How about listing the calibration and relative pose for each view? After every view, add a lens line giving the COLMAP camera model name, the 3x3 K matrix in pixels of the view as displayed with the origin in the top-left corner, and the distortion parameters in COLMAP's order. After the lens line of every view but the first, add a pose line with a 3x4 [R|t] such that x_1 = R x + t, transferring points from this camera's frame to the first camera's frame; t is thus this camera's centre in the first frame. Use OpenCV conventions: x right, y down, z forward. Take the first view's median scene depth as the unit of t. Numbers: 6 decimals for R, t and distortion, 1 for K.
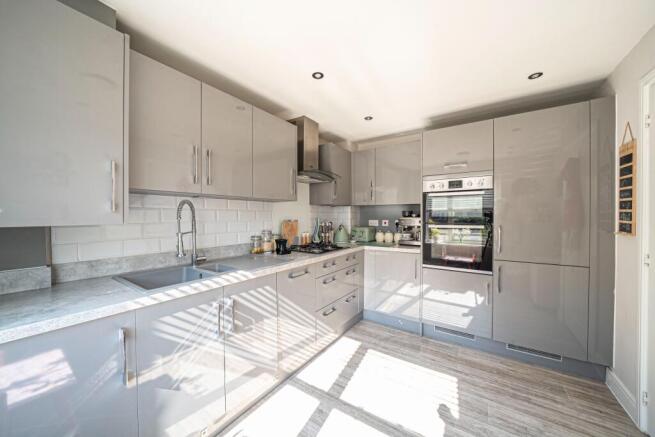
lens RADIAL K [[241.0, 0, 326.9], [0, 241.0, 218.1], [0, 0, 1]] dist [-0.011690, 0.000119]
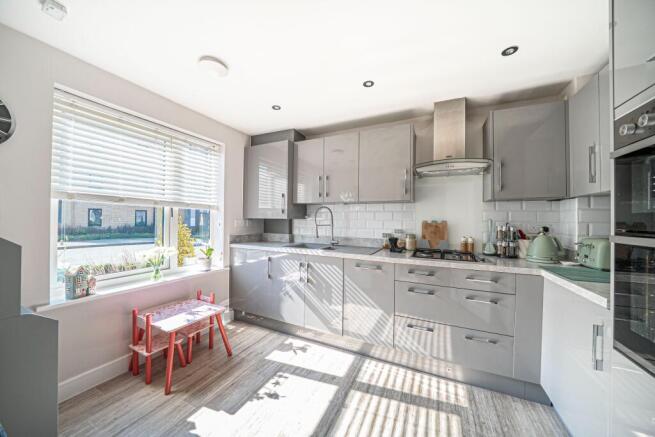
lens RADIAL K [[225.9, 0, 326.3], [0, 225.9, 218.1], [0, 0, 1]] dist [-0.016972, -0.000100]
pose [[0.134646, -0.005122, -0.990881, 0.804316], [-0.021842, 0.999728, -0.008136, 0.017679], [0.990653, 0.022738, 0.134497, 0.599186]]
